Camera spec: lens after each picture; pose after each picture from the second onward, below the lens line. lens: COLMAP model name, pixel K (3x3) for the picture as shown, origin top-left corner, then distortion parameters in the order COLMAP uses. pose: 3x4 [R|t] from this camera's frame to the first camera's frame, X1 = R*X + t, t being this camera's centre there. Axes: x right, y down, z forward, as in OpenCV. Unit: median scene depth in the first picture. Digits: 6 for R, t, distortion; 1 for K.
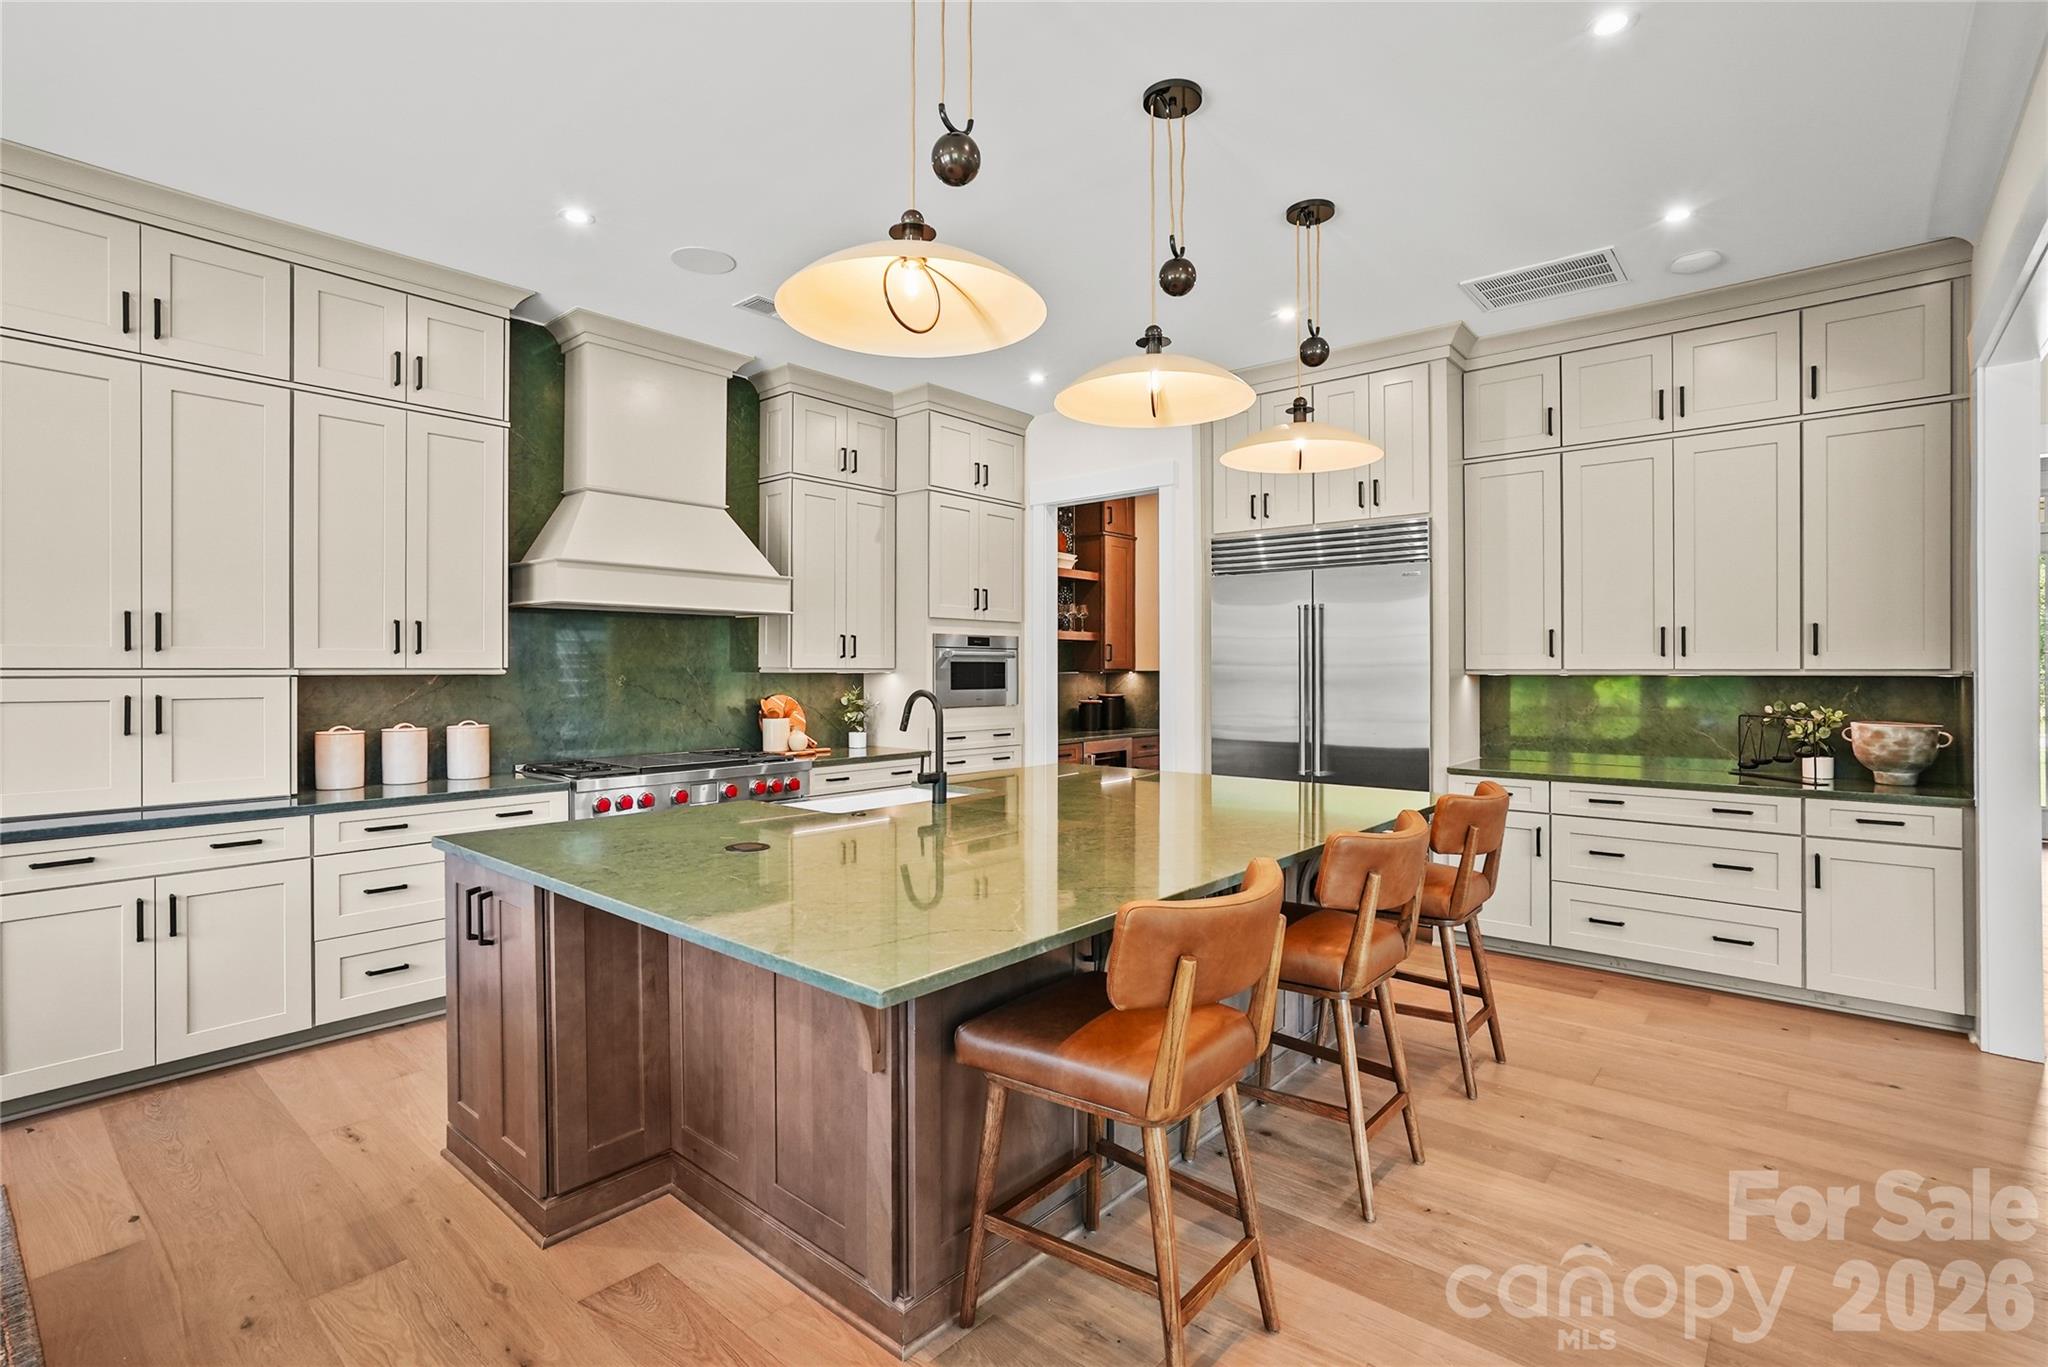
lens RADIAL K [[952.5, 0, 1006.3], [0, 952.5, 669.9], [0, 0, 1]] dist [-0.030356, 0.017300]
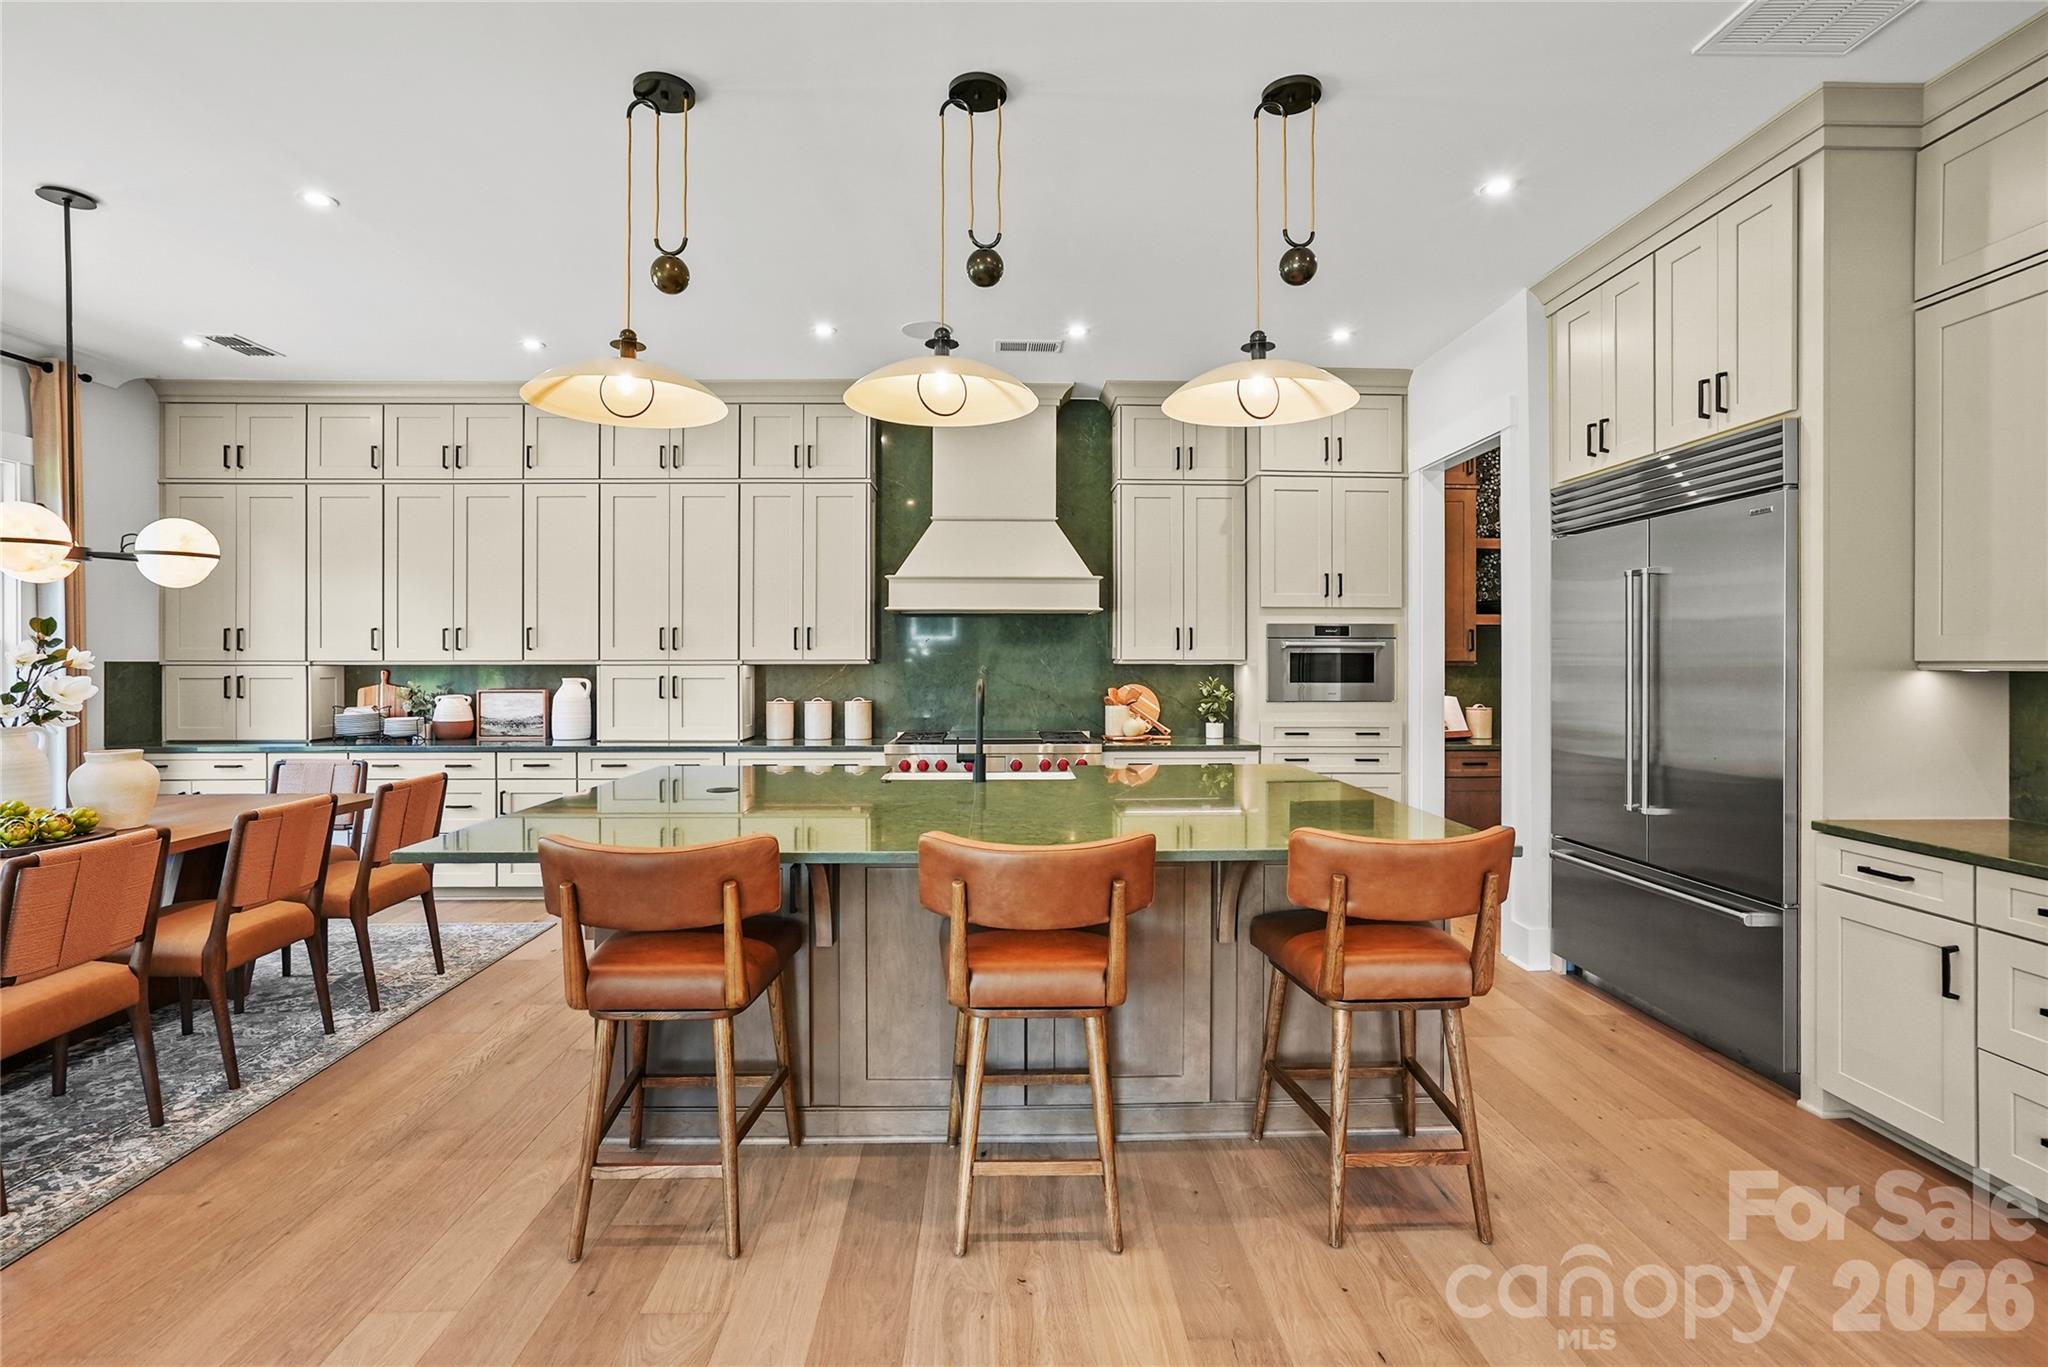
lens RADIAL K [[952.5, 0, 1030.5], [0, 952.5, 674.5], [0, 0, 1]] dist [-0.030356, 0.017300]
pose [[0.676525, 0.010554, -0.736344, 0.532907], [-0.001738, 0.999917, 0.012735, 0.001138], [0.736418, -0.007336, 0.676487, 0.198103]]
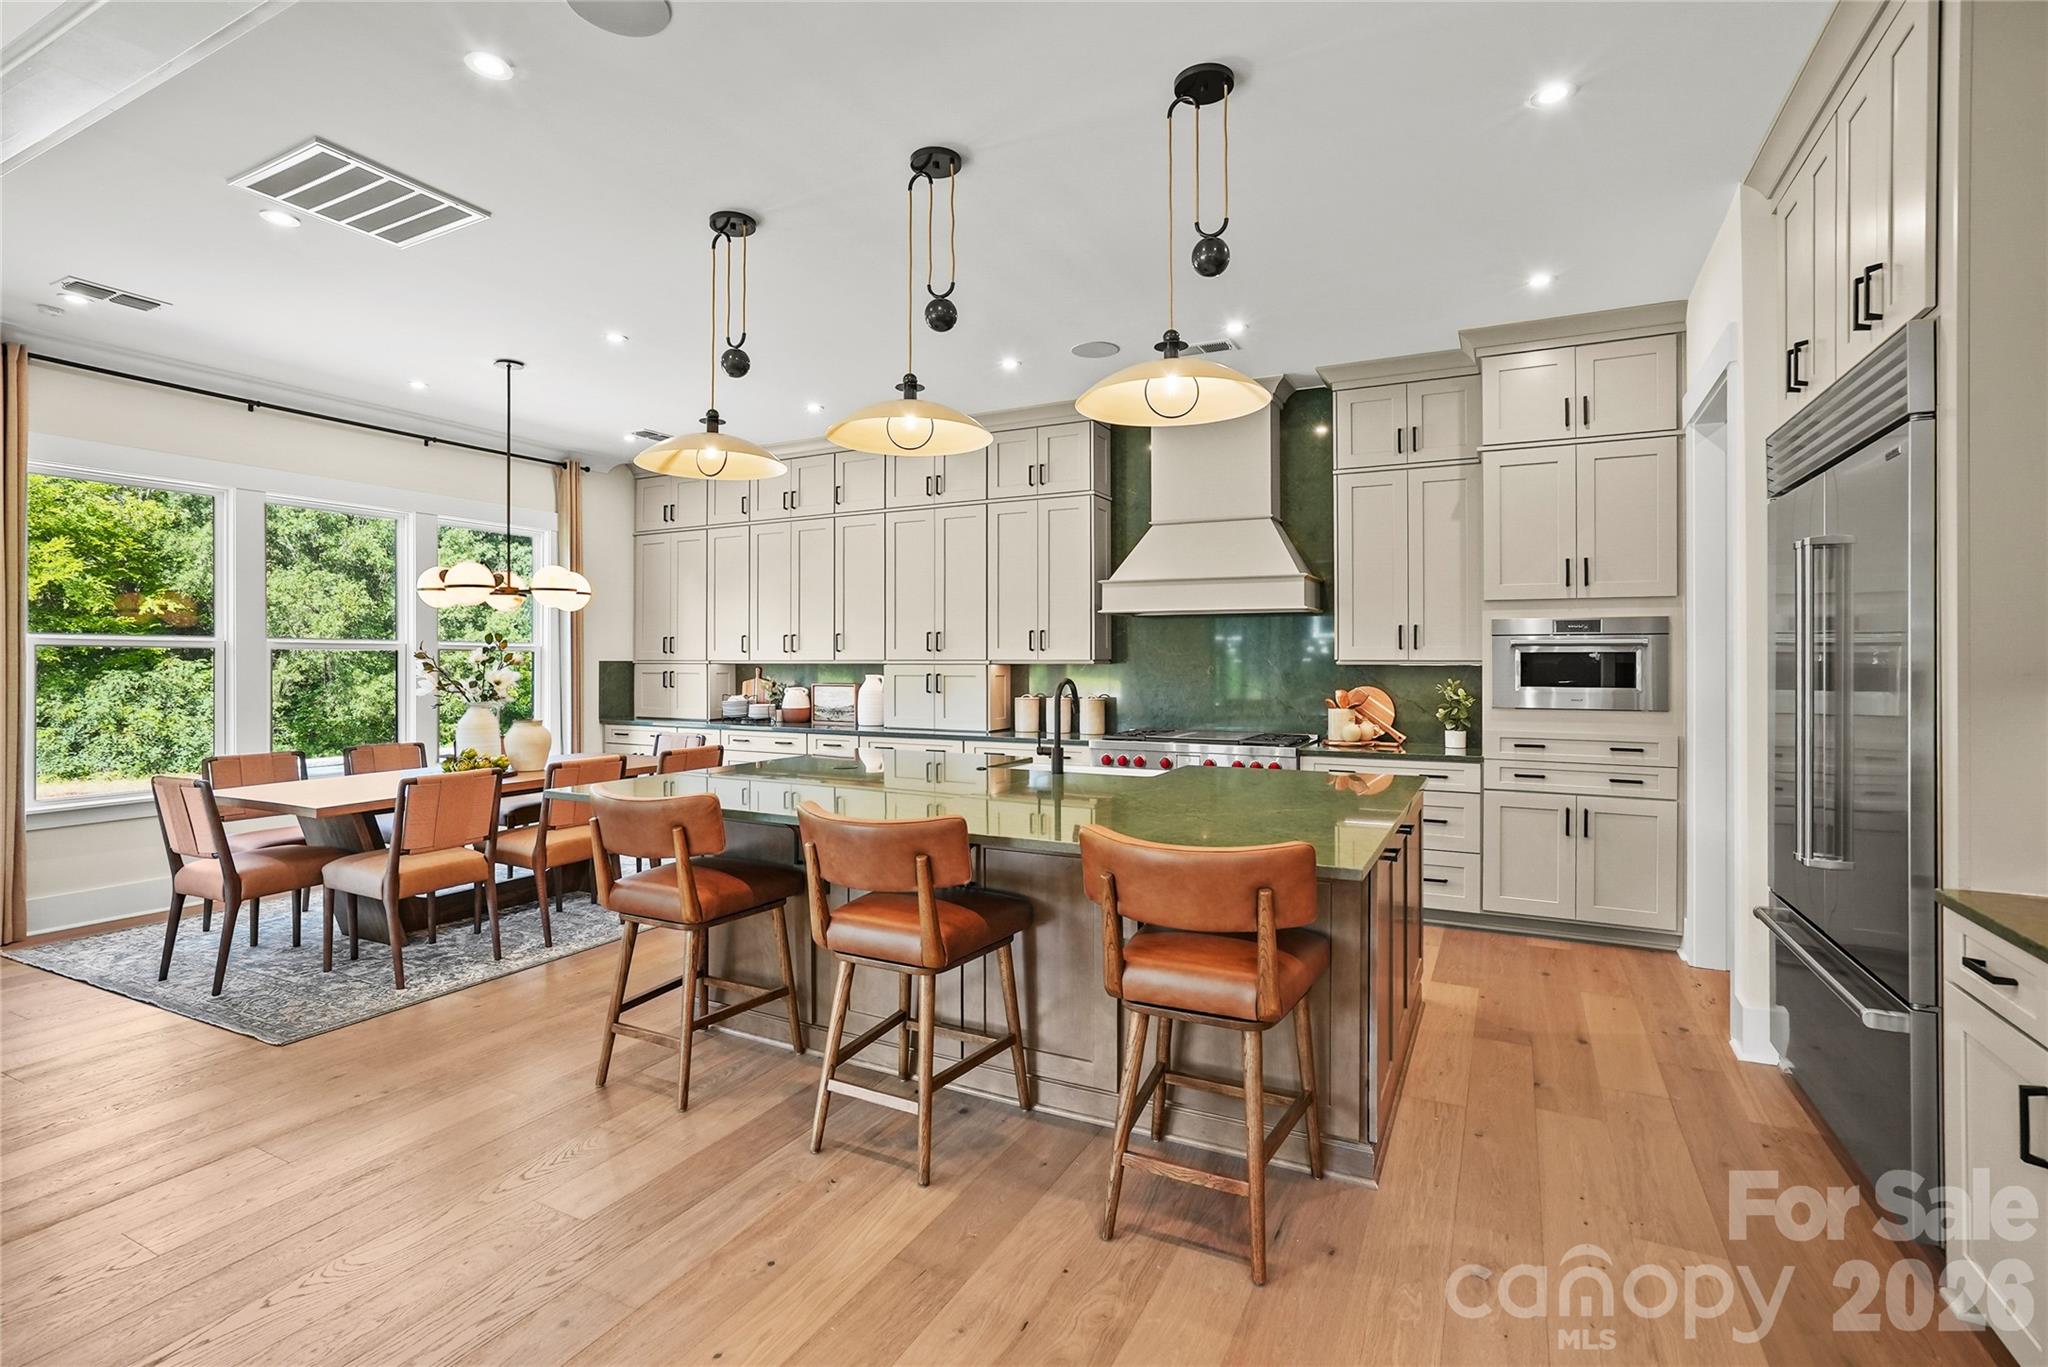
lens RADIAL K [[952.5, 0, 1018.1], [0, 952.5, 675.7], [0, 0, 1]] dist [-0.030356, 0.017300]
pose [[0.236141, 0.016341, -0.971581, 0.725412], [-0.002863, 0.999866, 0.016120, -0.000821], [0.971715, -0.001025, 0.236156, 0.447283]]
